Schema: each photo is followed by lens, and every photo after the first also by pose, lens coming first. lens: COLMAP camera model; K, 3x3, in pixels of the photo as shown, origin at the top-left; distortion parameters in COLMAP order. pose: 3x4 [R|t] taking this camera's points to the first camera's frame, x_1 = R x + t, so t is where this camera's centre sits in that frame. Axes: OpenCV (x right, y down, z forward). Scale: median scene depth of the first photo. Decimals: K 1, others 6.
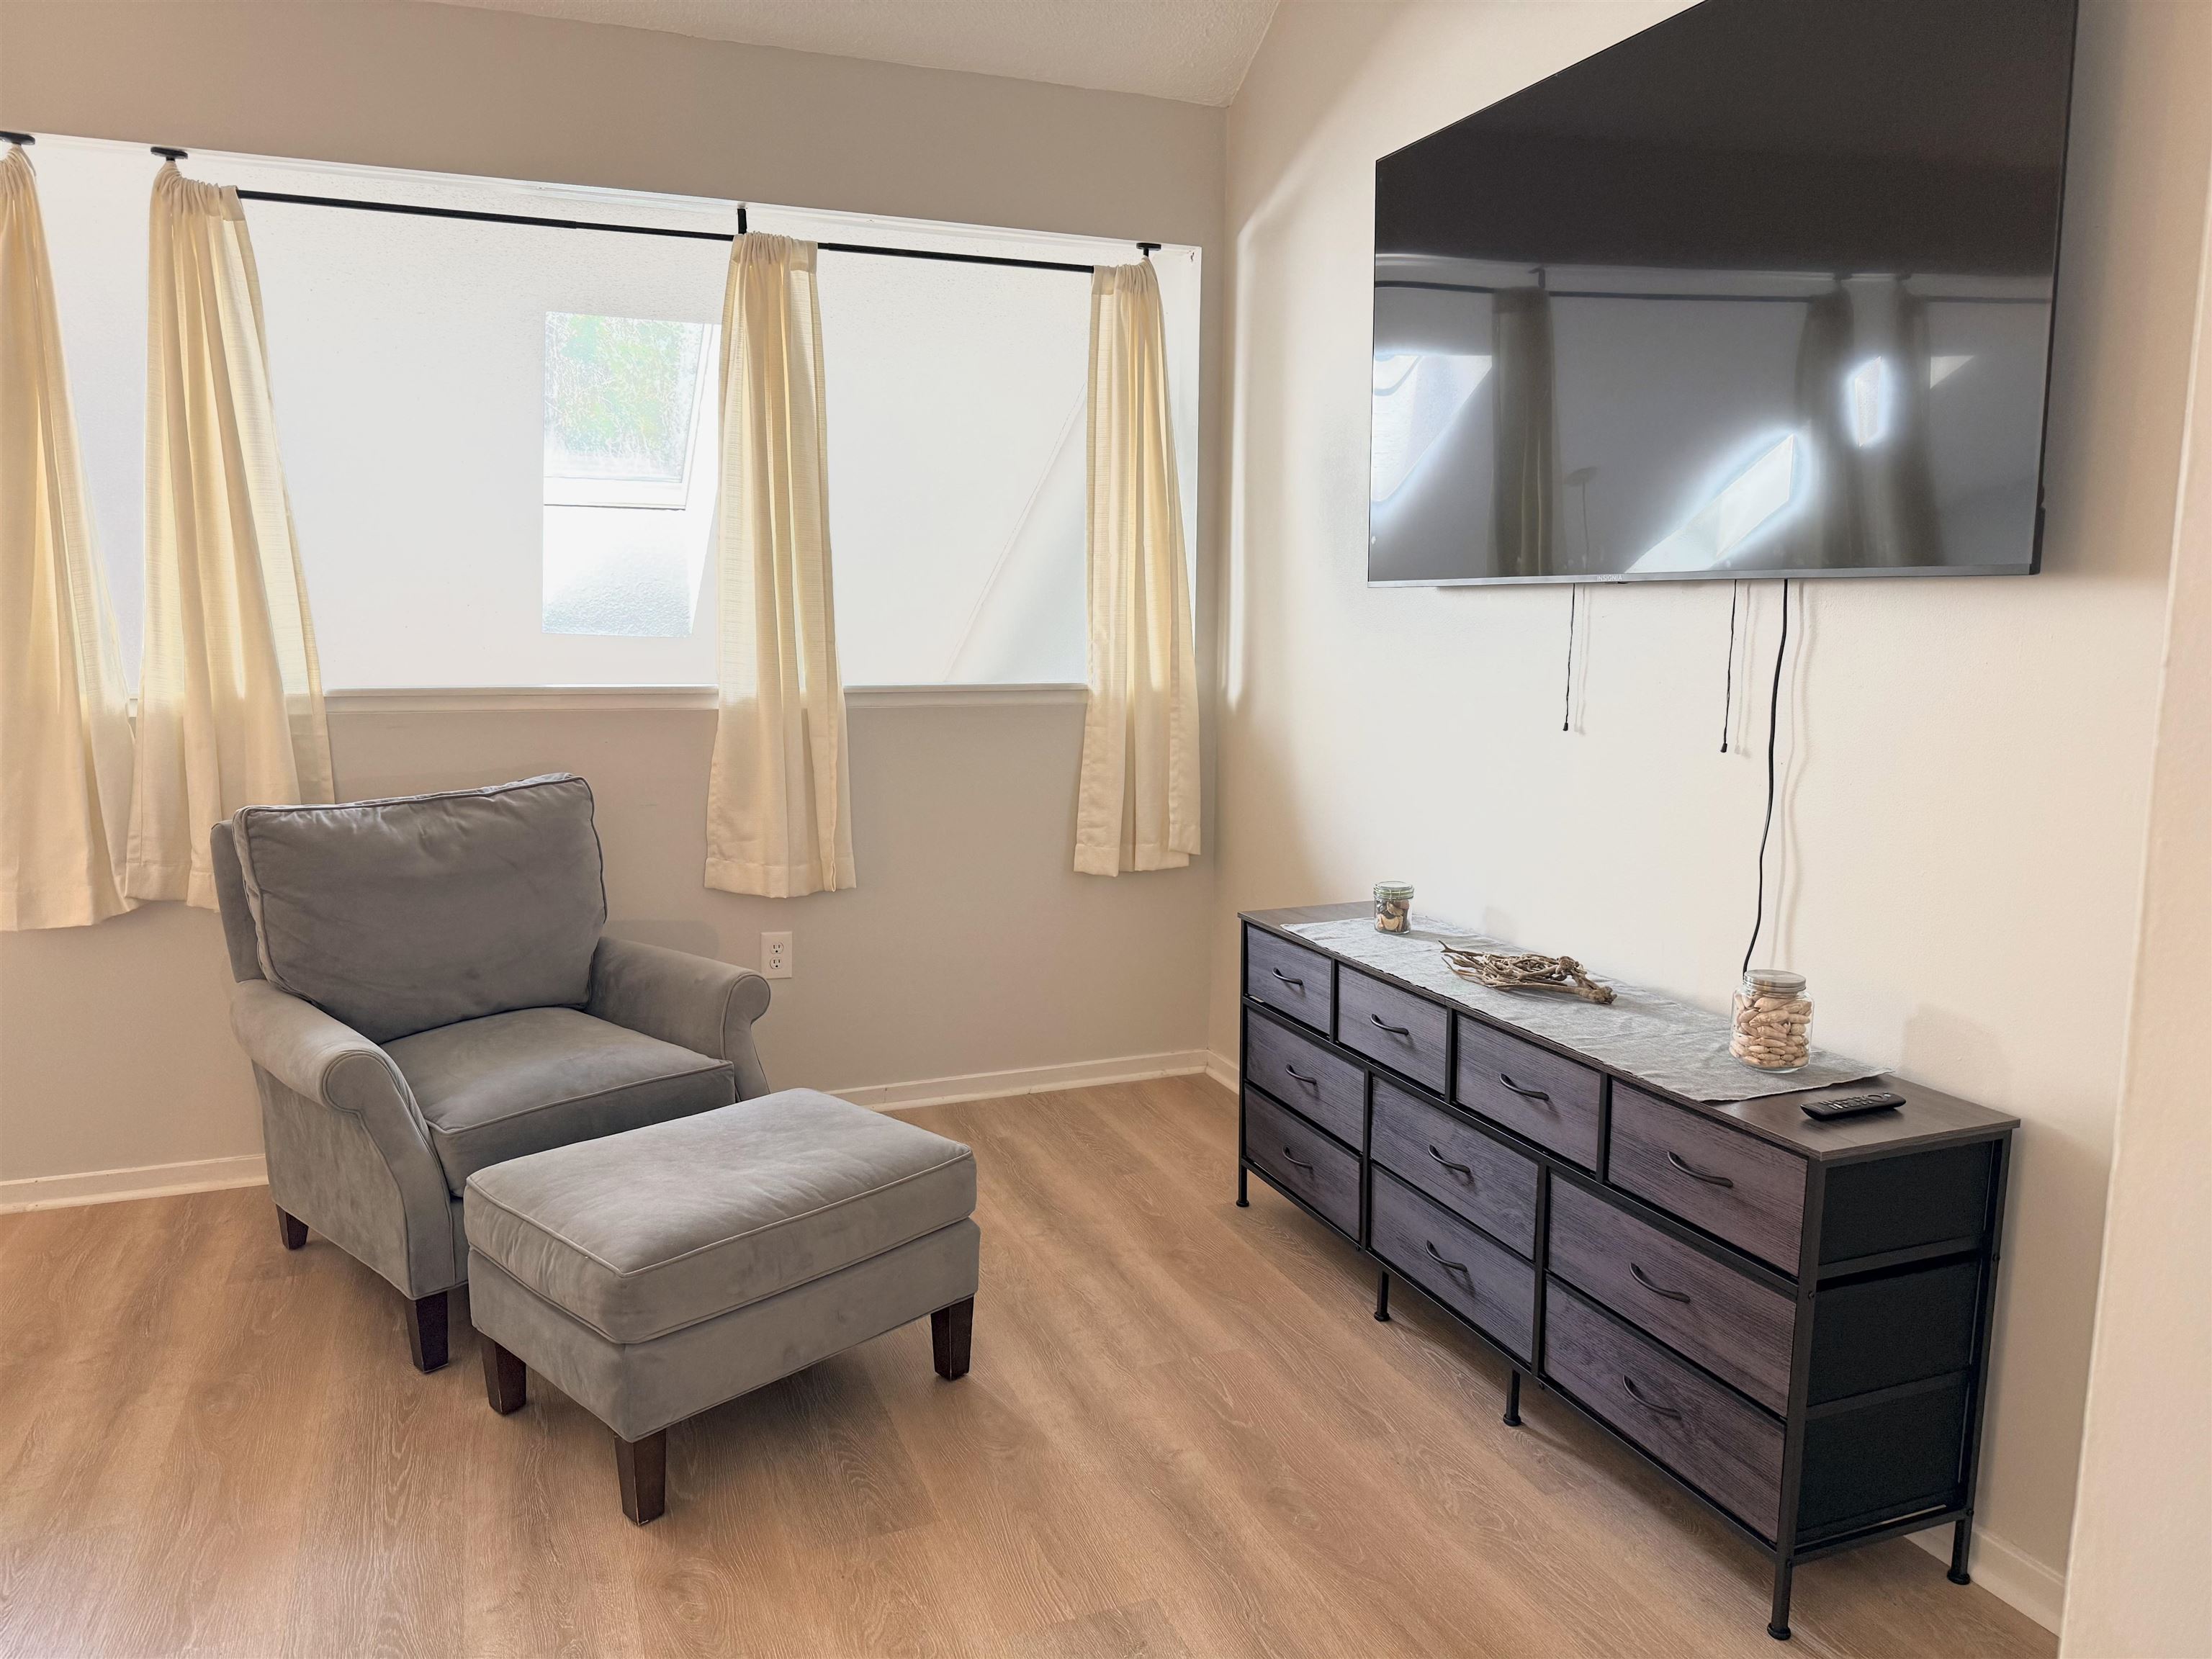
lens RADIAL K [[1532.0, 0, 1107.1], [0, 1532.0, 853.6], [0, 0, 1]] dist [0.054683, -0.078050]
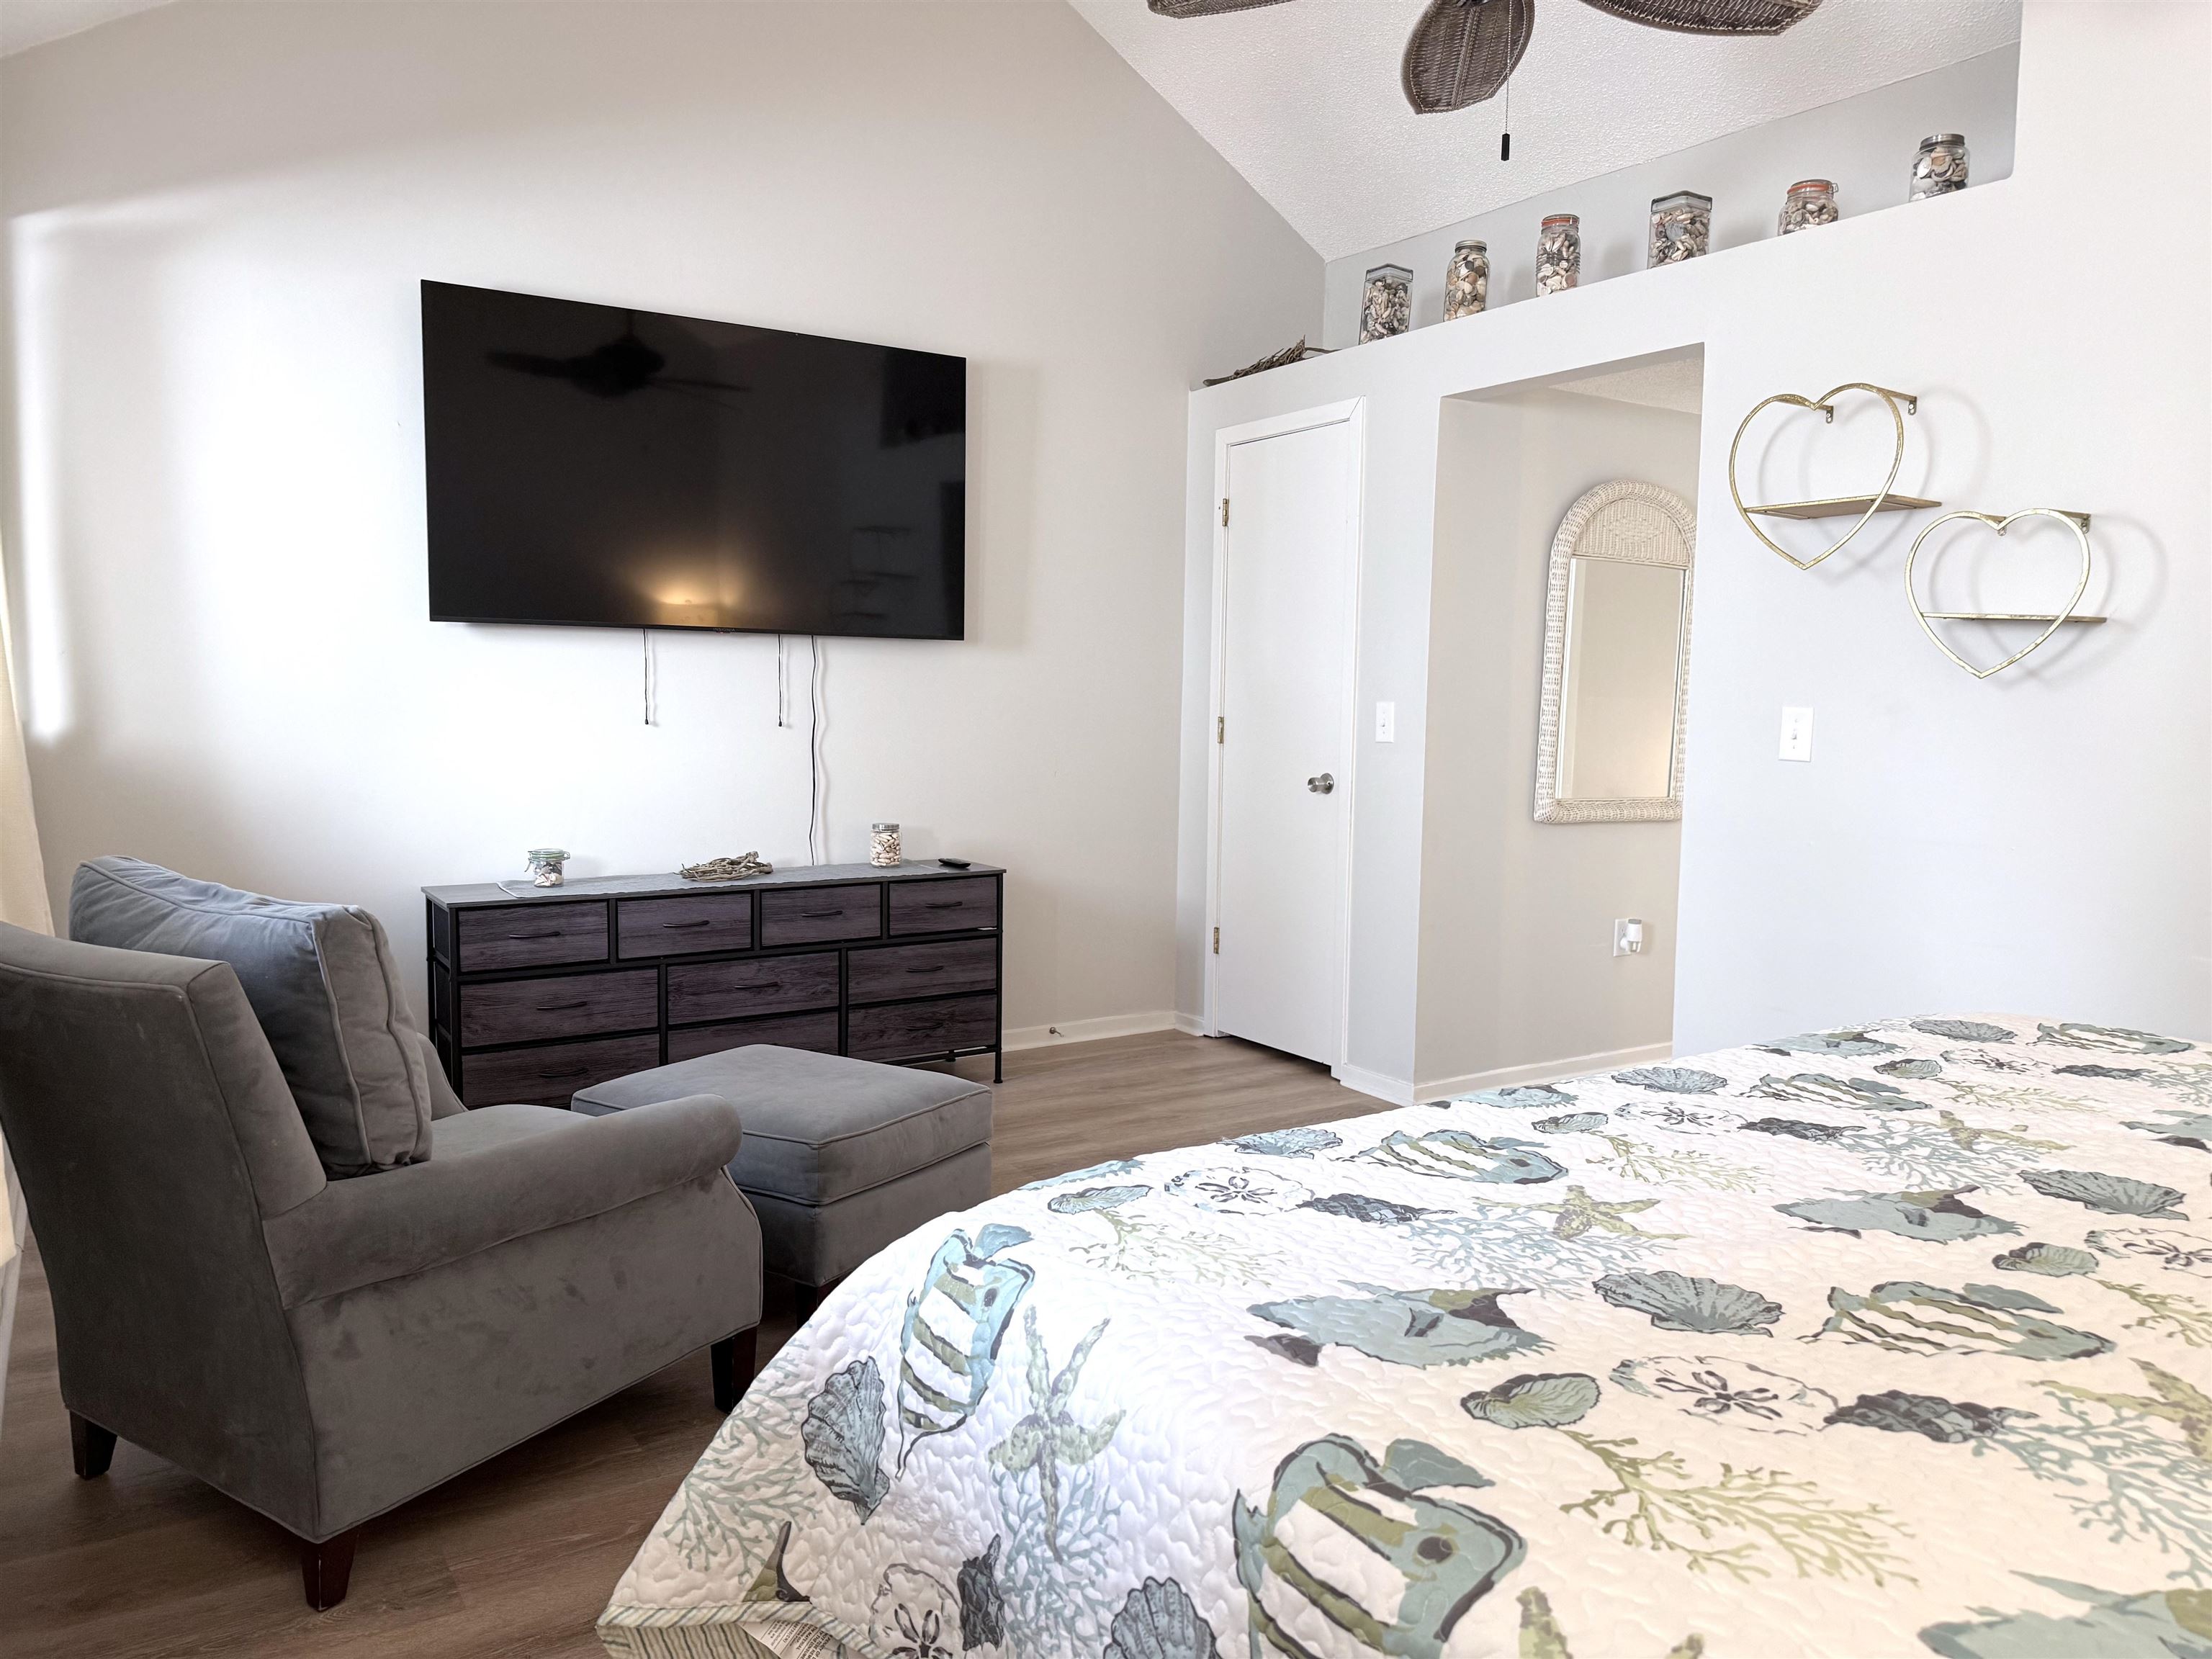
lens RADIAL K [[1536.0, 0, 1104.7], [0, 1536.0, 839.9], [0, 0, 1]] dist [0.179597, -0.352461]
pose [[-0.187846, -0.102941, 0.976789, -1.213928], [0.143676, 0.980915, 0.131006, -0.096047], [-0.971633, 0.164950, -0.169471, 0.762739]]
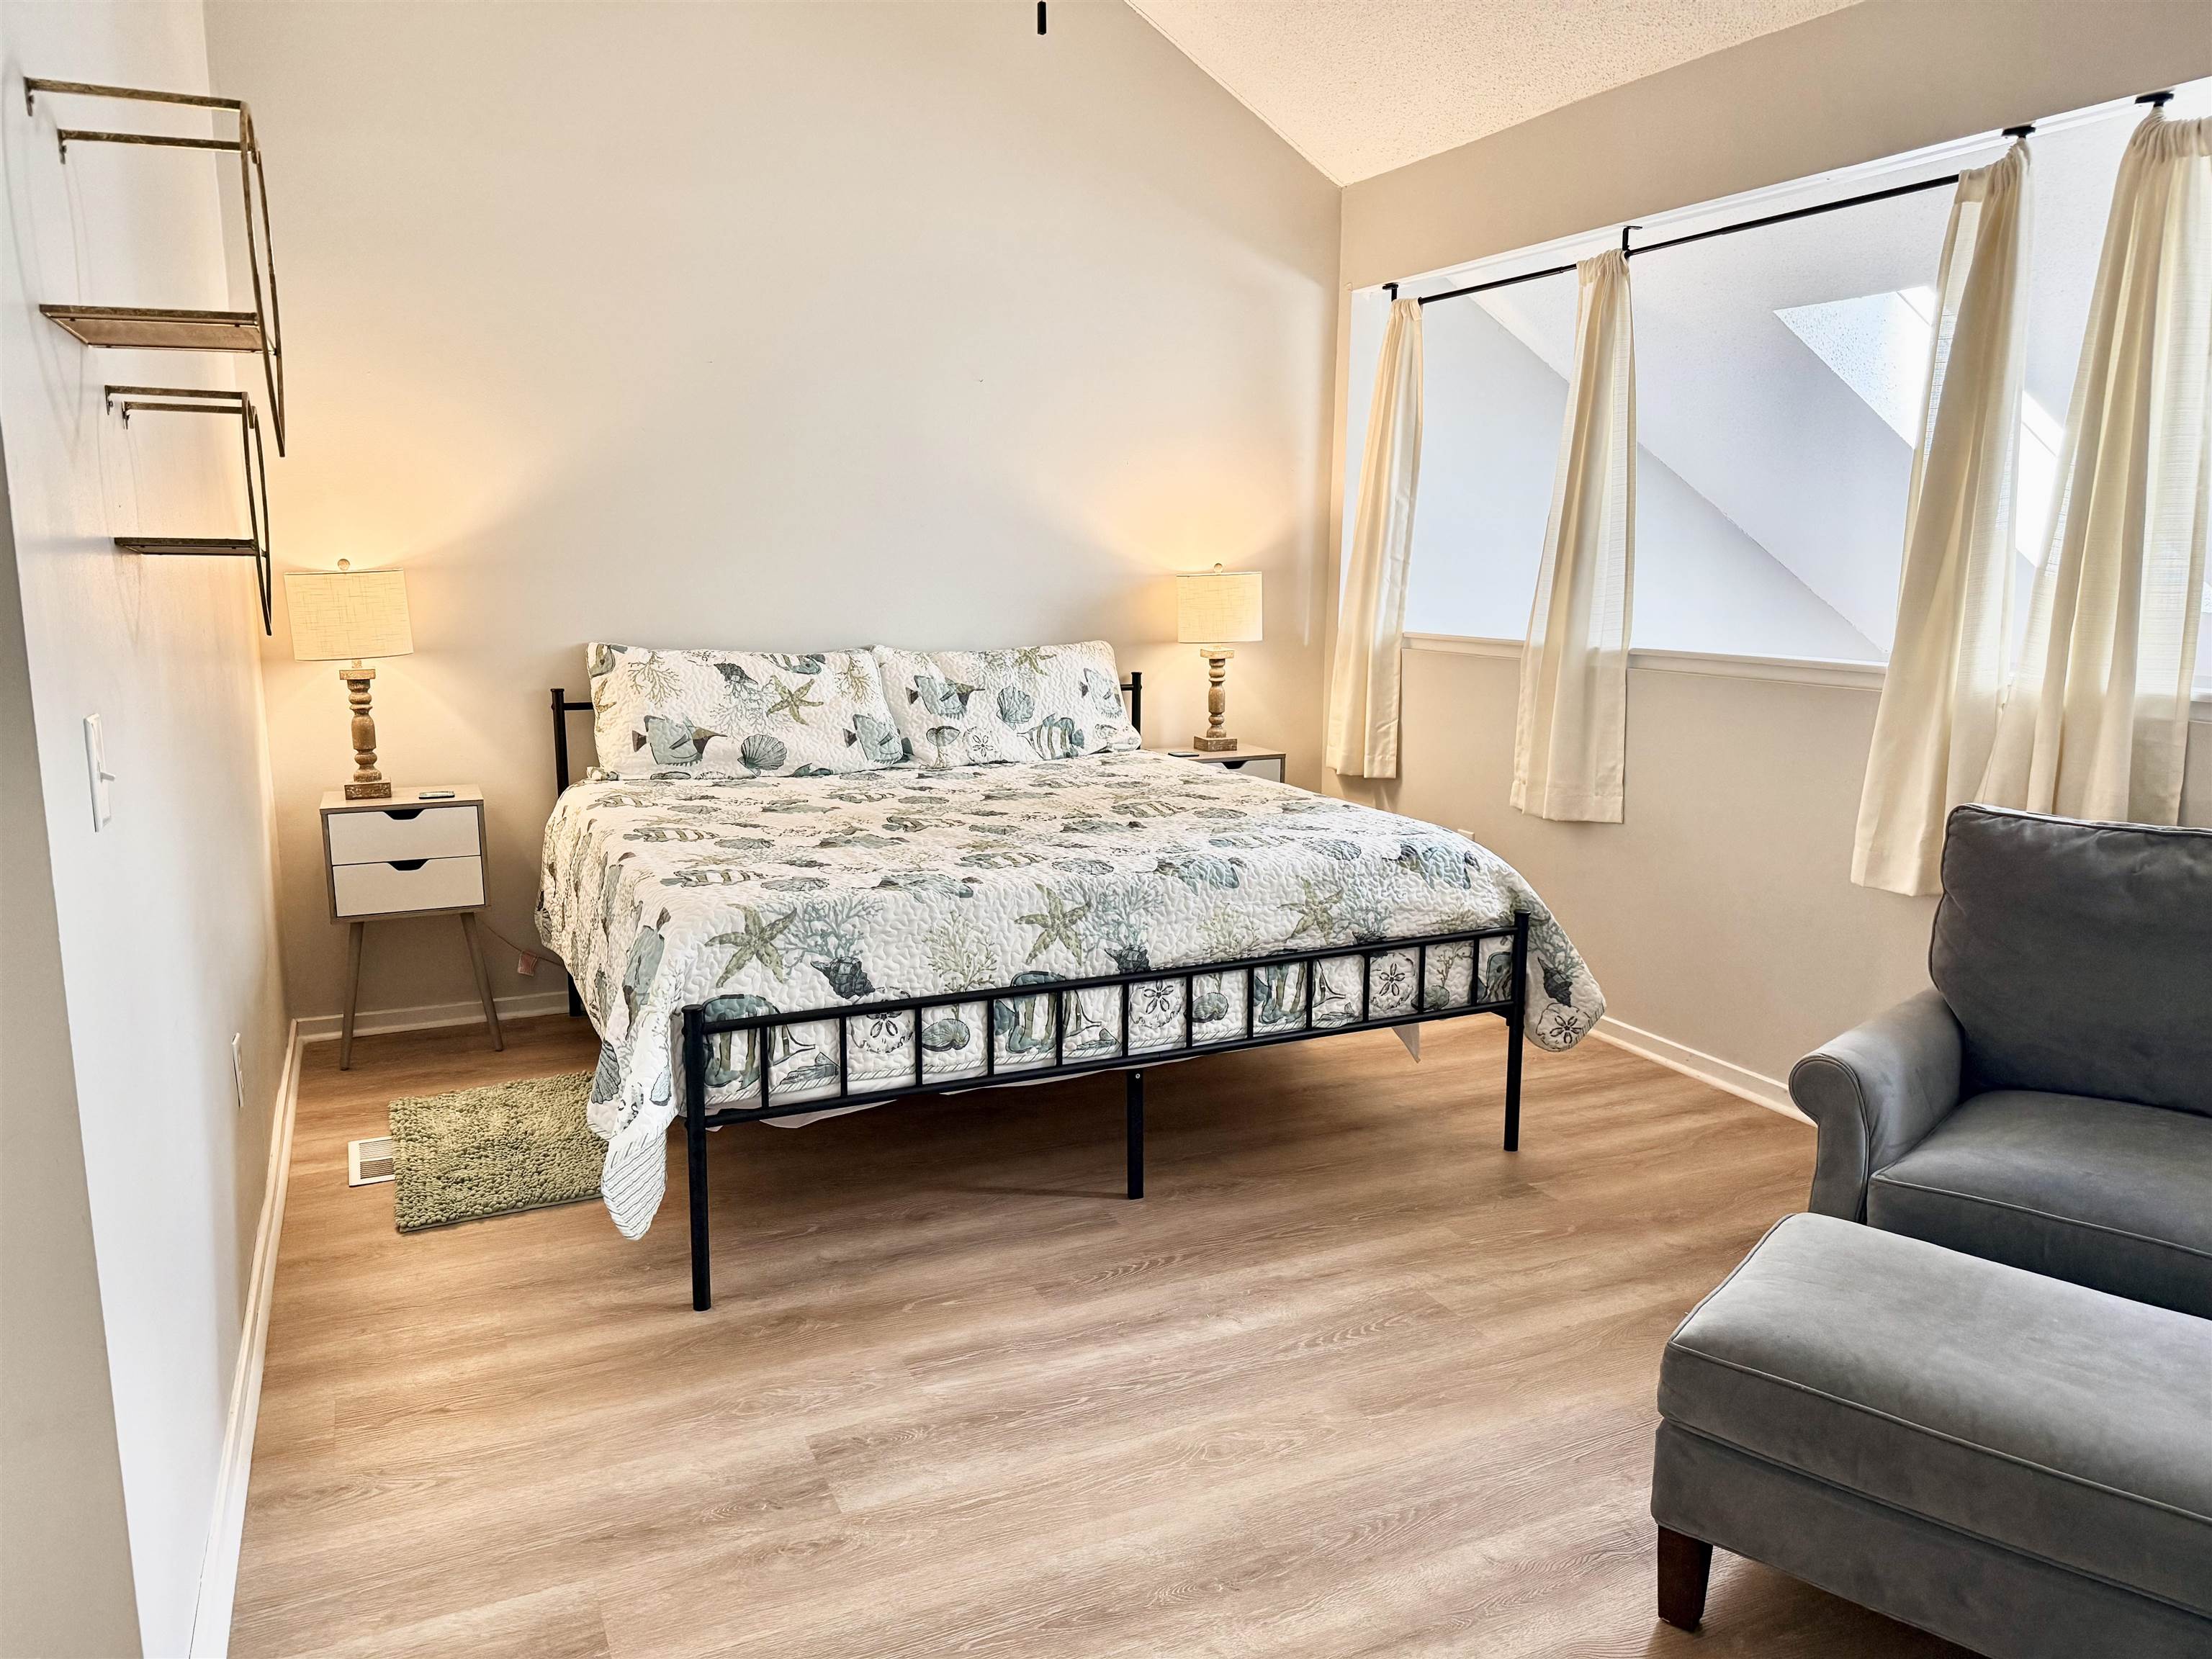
lens RADIAL K [[1536.0, 0, 1104.7], [0, 1536.0, 839.9], [0, 0, 1]] dist [0.179597, -0.352461]
pose [[0.058720, 0.175527, -0.982722, 0.357586], [-0.165781, 0.972466, 0.163789, -0.075837], [0.984413, 0.153298, 0.086202, 0.379049]]
